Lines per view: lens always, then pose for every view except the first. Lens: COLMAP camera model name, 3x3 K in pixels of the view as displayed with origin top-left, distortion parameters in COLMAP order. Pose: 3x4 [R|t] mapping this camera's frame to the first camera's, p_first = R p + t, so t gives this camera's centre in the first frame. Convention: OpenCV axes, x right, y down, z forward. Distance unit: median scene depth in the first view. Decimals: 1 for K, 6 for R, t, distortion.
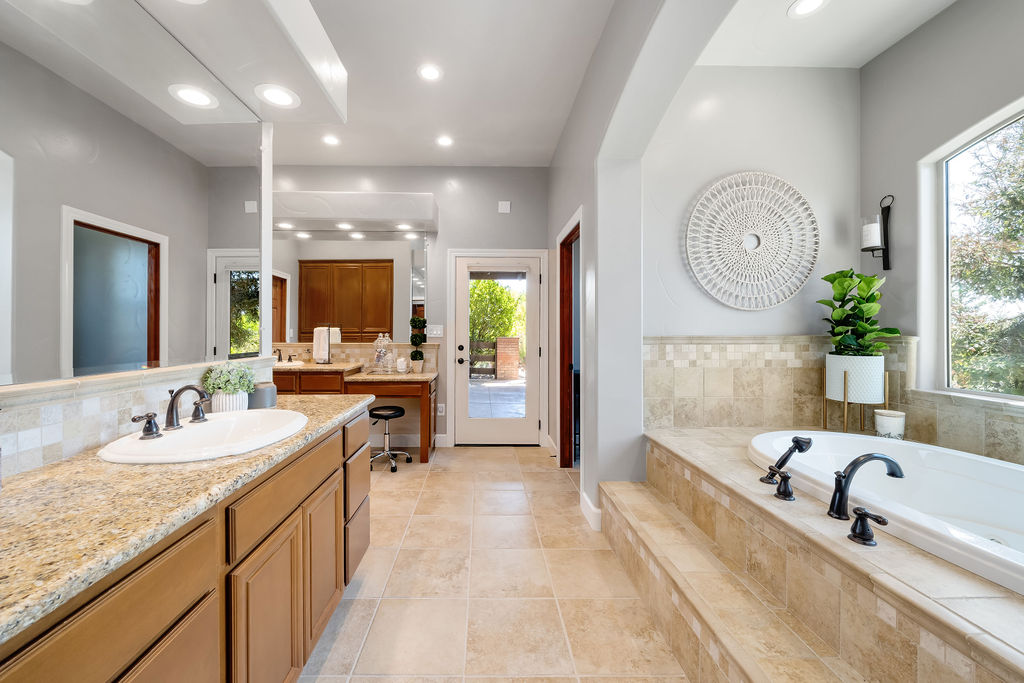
lens RADIAL K [[397.5, 0, 508.3], [0, 397.5, 331.2], [0, 0, 1]] dist [0.001811, 0.000169]
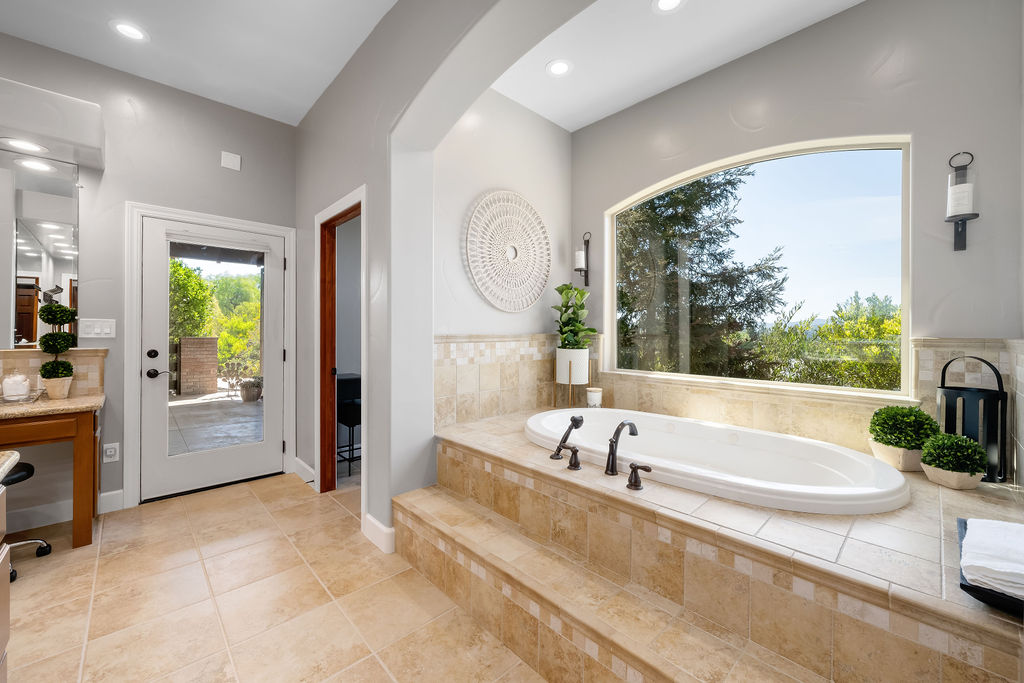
lens RADIAL K [[397.5, 0, 508.3], [0, 397.5, 331.2], [0, 0, 1]] dist [0.001811, 0.000169]
pose [[0.748060, 0.001570, 0.663629, -0.168393], [-0.003624, 0.999992, 0.001719, 0.000869], [-0.663621, -0.003690, 0.748060, 0.151998]]
